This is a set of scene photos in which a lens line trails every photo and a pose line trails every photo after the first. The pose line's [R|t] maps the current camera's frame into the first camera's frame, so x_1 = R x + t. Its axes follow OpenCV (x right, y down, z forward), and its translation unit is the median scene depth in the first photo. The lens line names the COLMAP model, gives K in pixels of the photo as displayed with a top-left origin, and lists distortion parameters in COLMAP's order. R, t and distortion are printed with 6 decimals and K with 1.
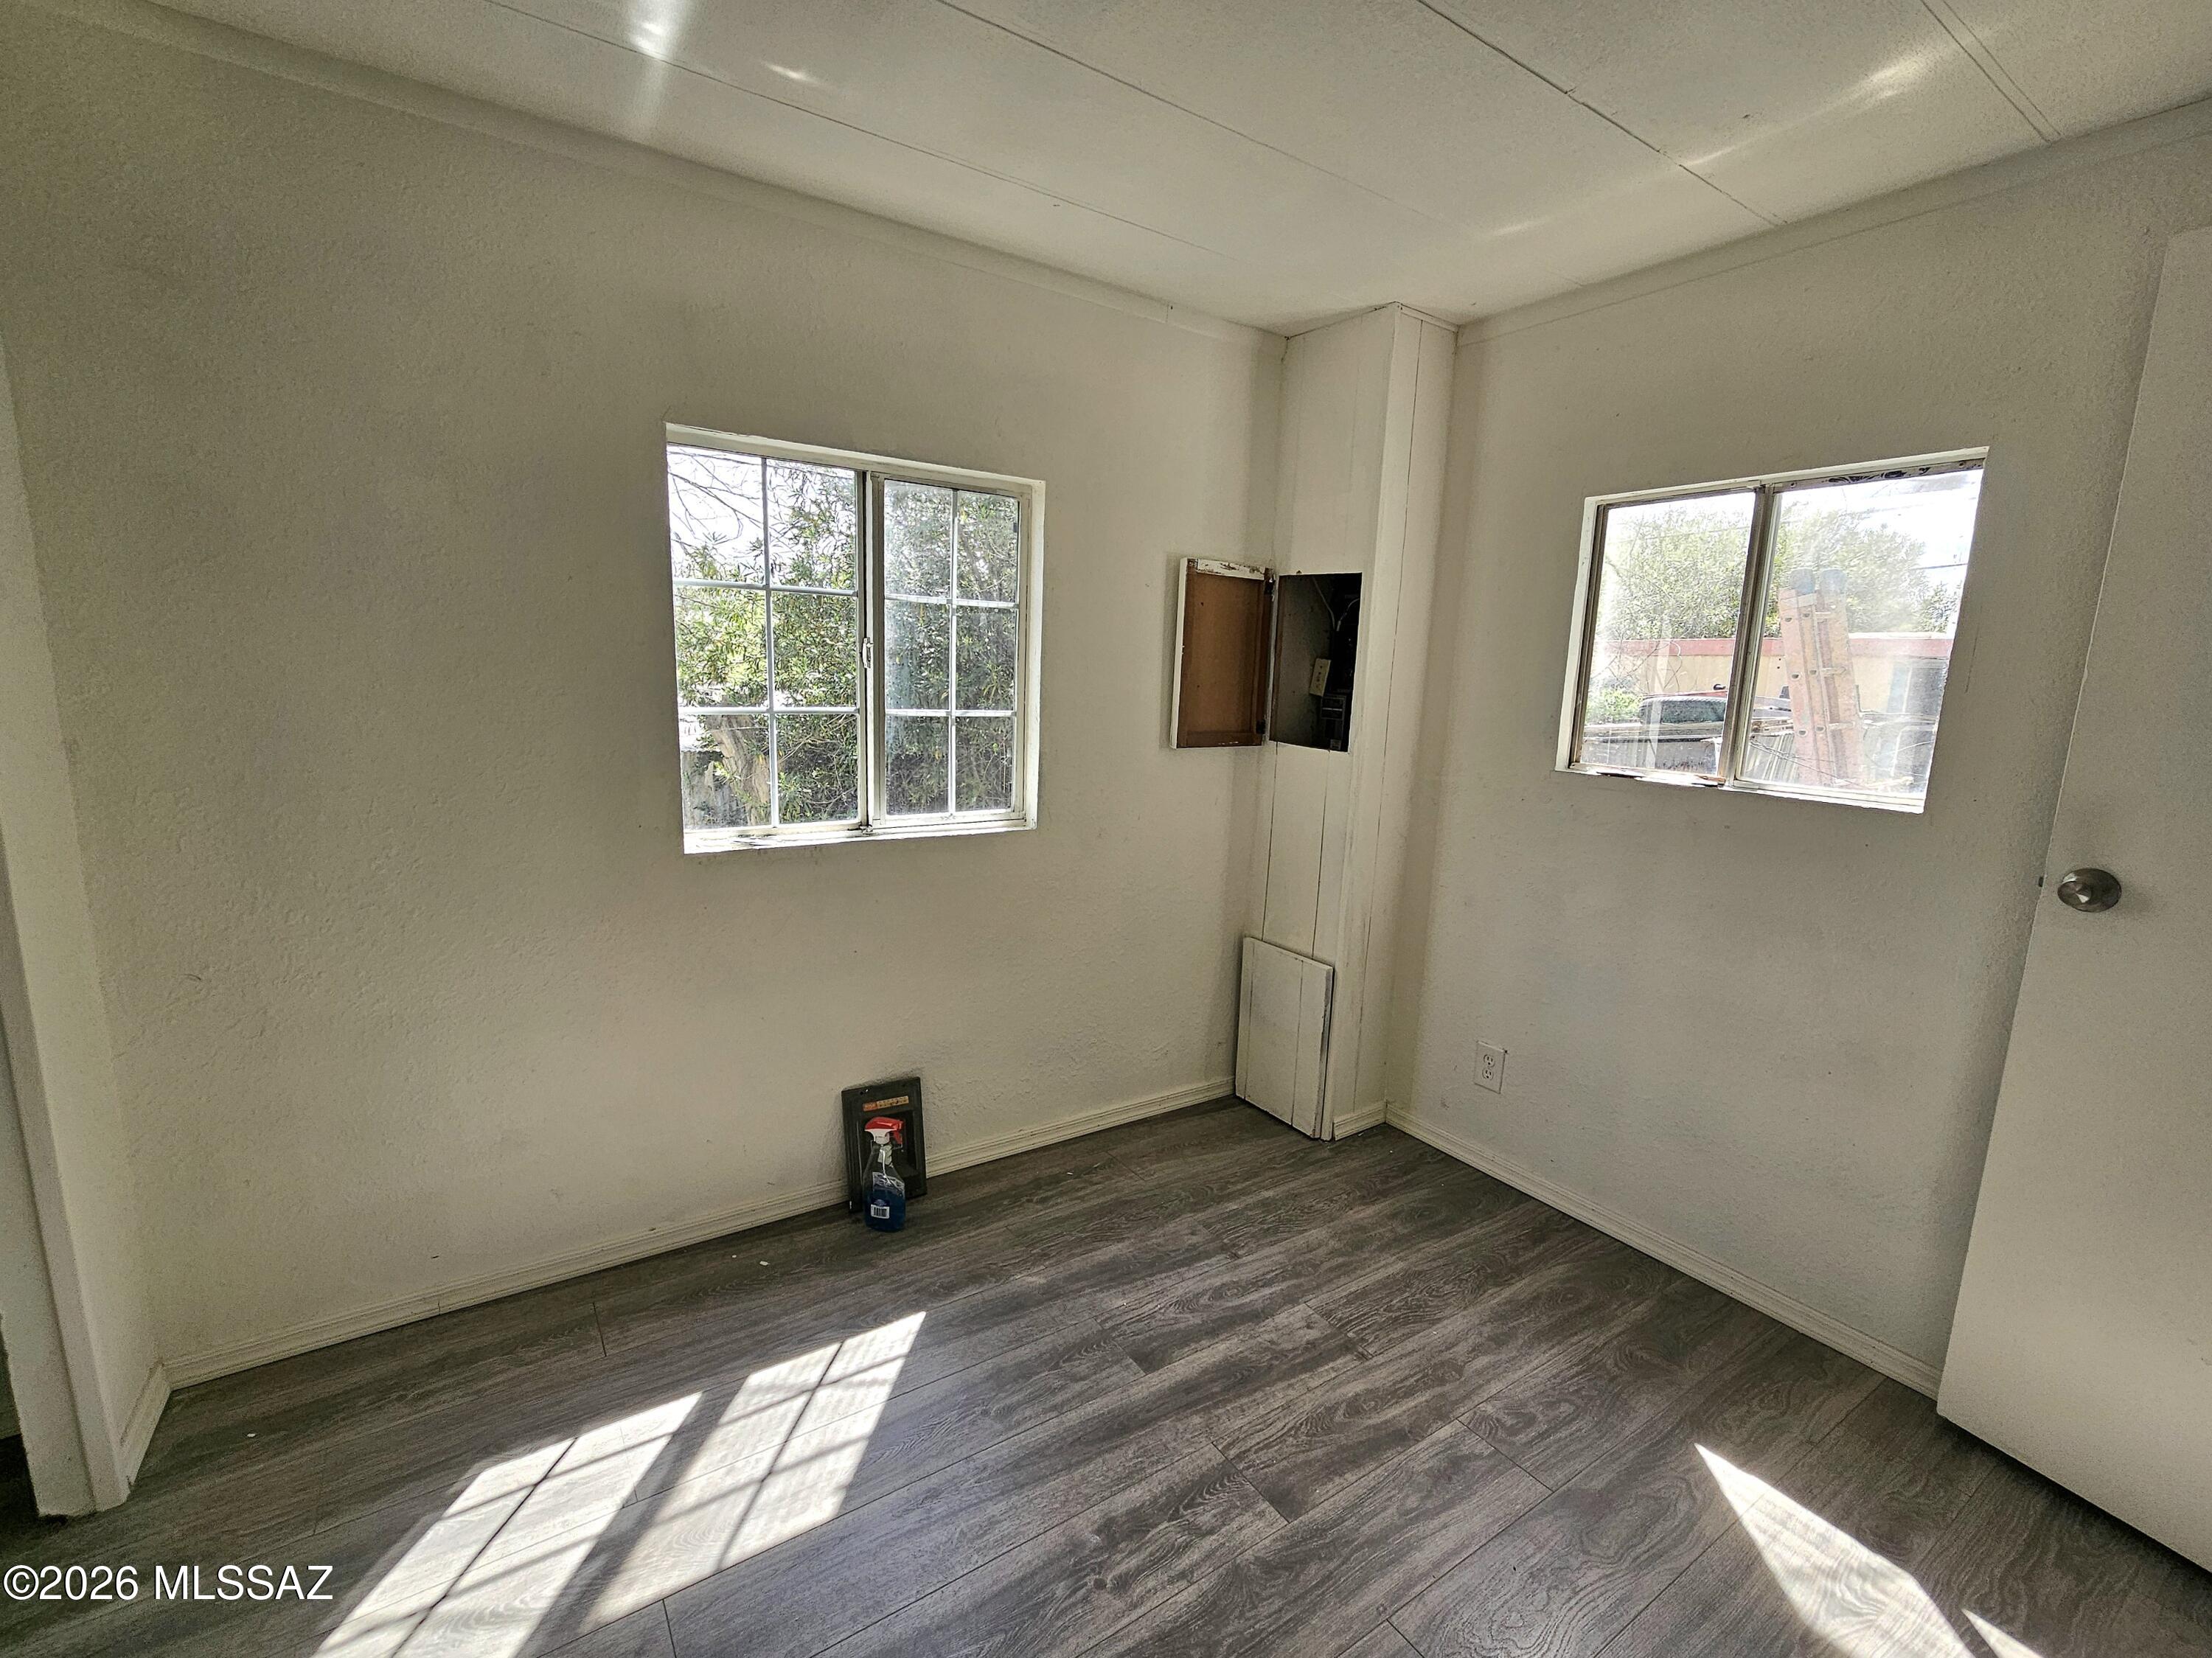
lens RADIAL K [[947.7, 0, 1088.2], [0, 947.7, 830.1], [0, 0, 1]] dist [-0.000061, 0.000166]
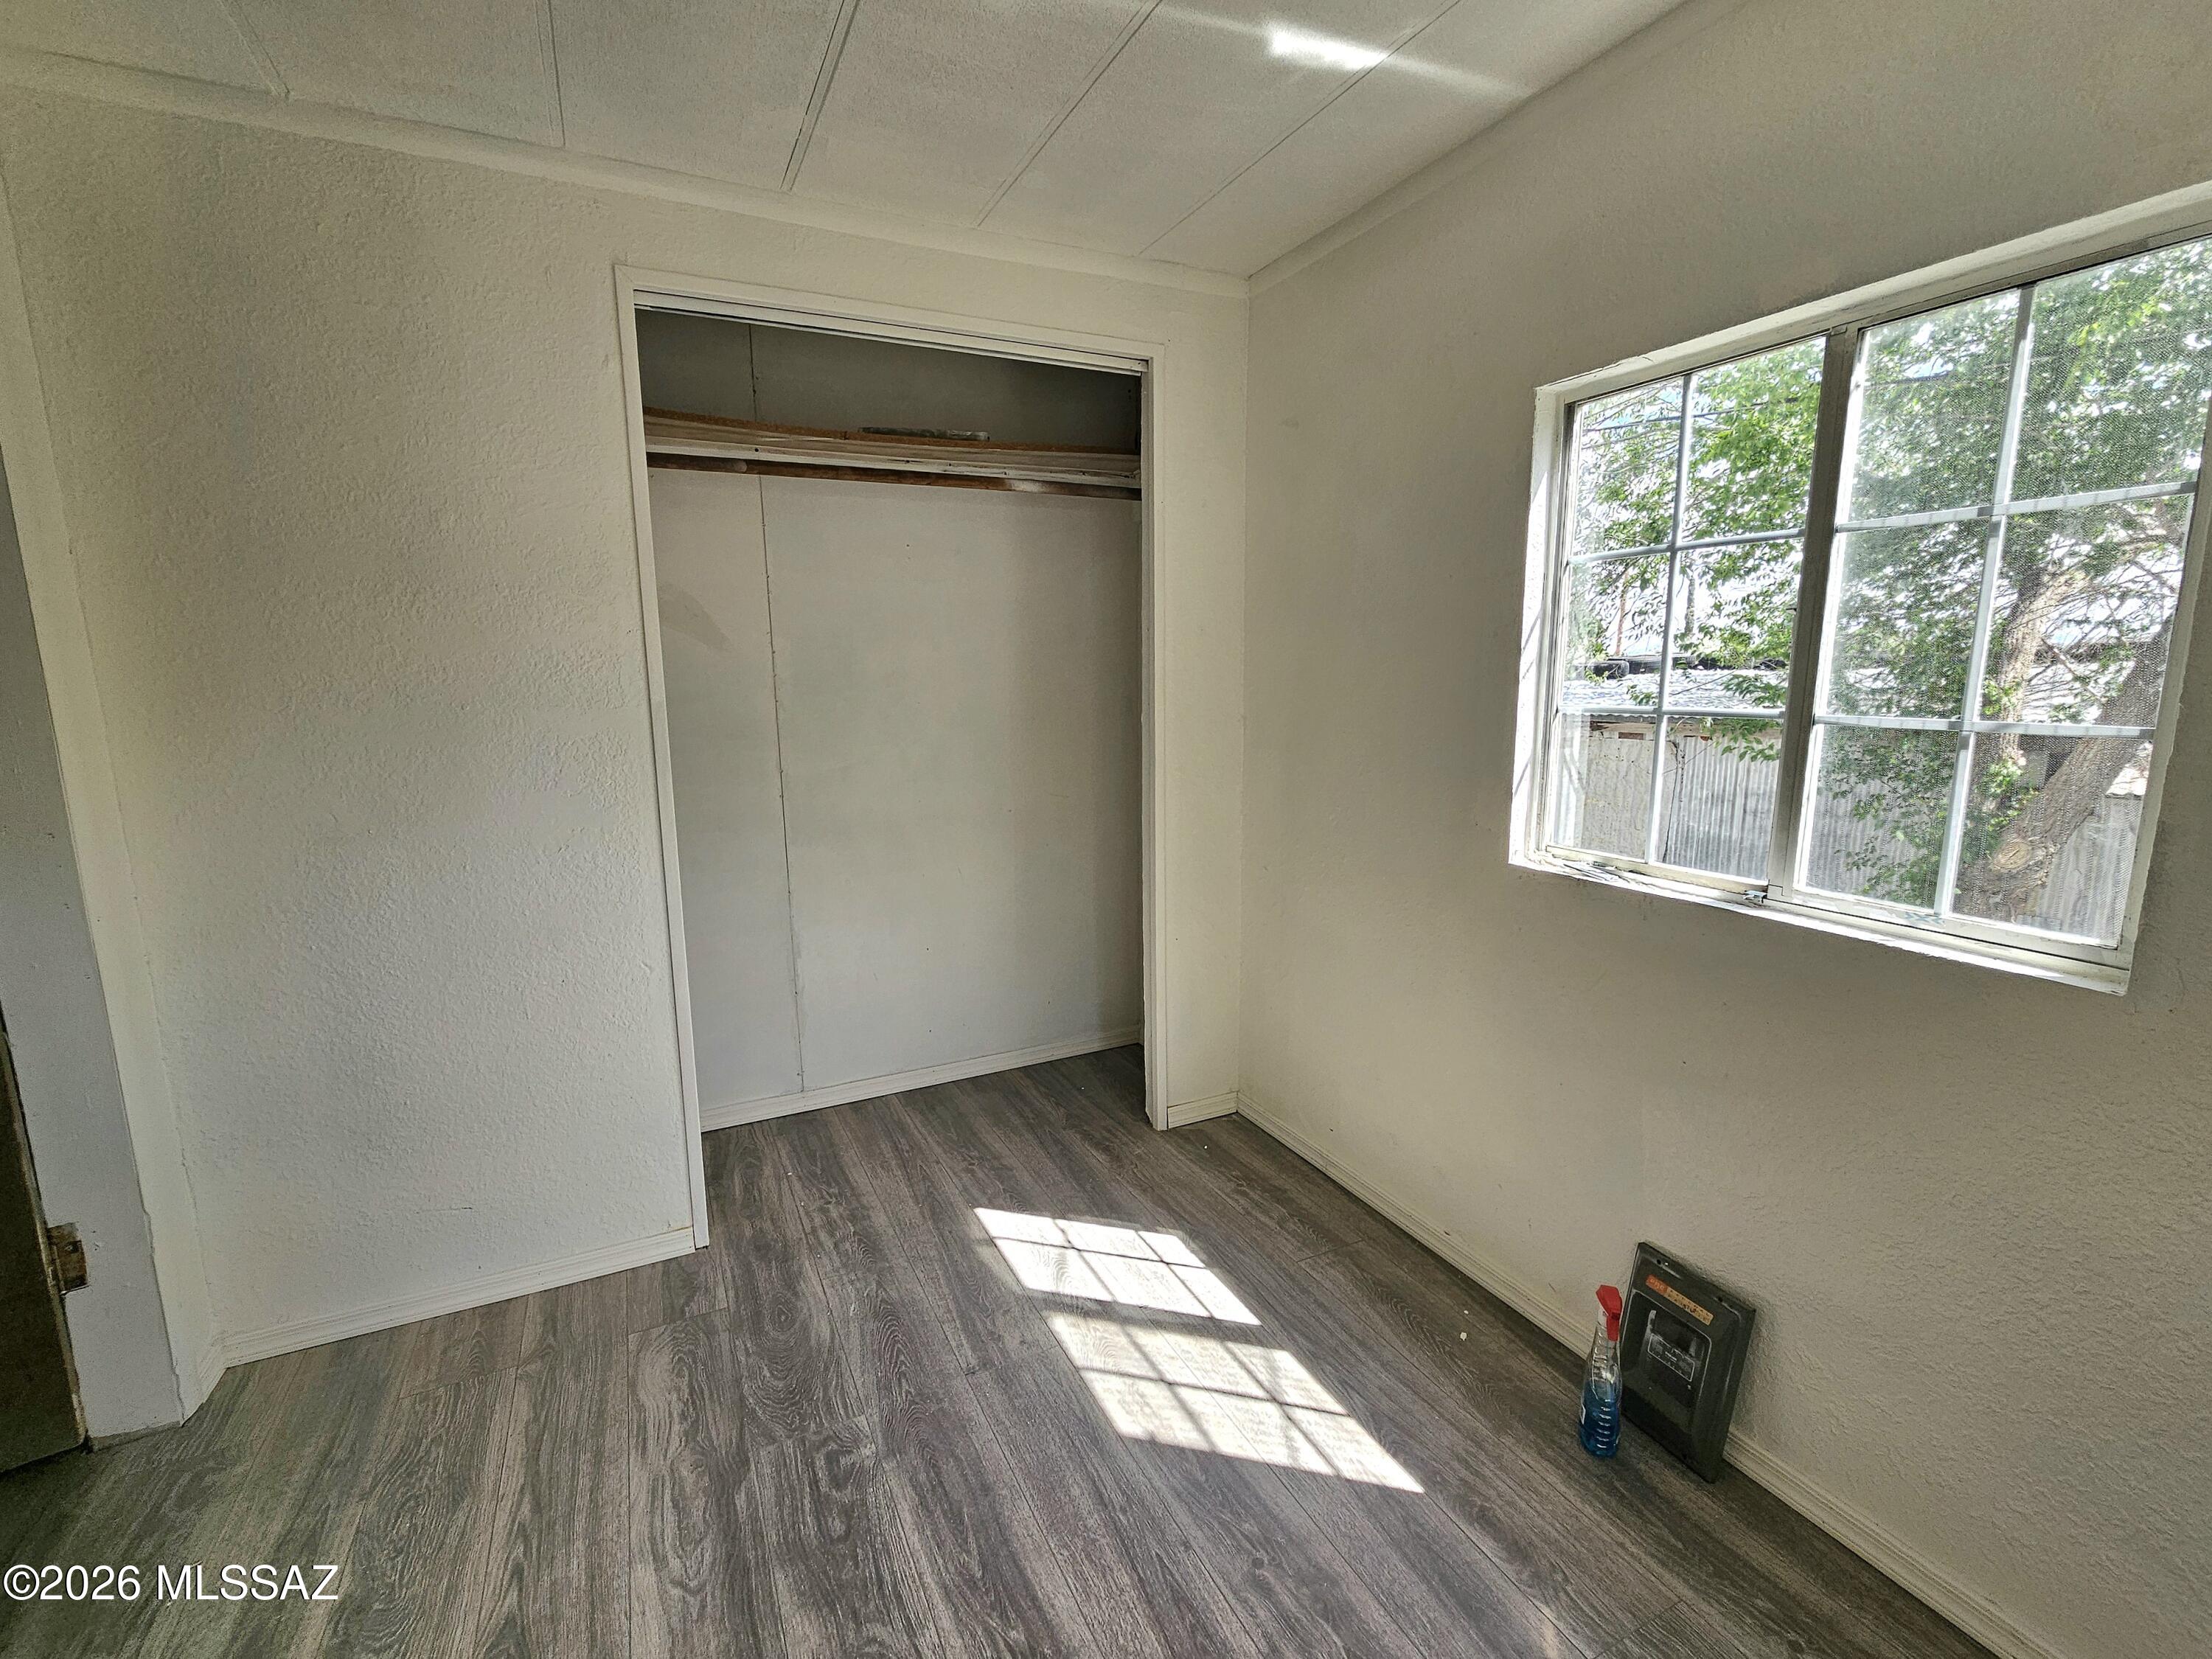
lens RADIAL K [[947.8, 0, 1088.2], [0, 947.8, 830.6], [0, 0, 1]] dist [-0.000061, 0.000166]
pose [[-0.117144, 0.138199, -0.983452, 0.568382], [-0.159773, 0.974748, 0.156007, -0.091609], [0.980178, 0.175405, -0.092106, 0.753537]]
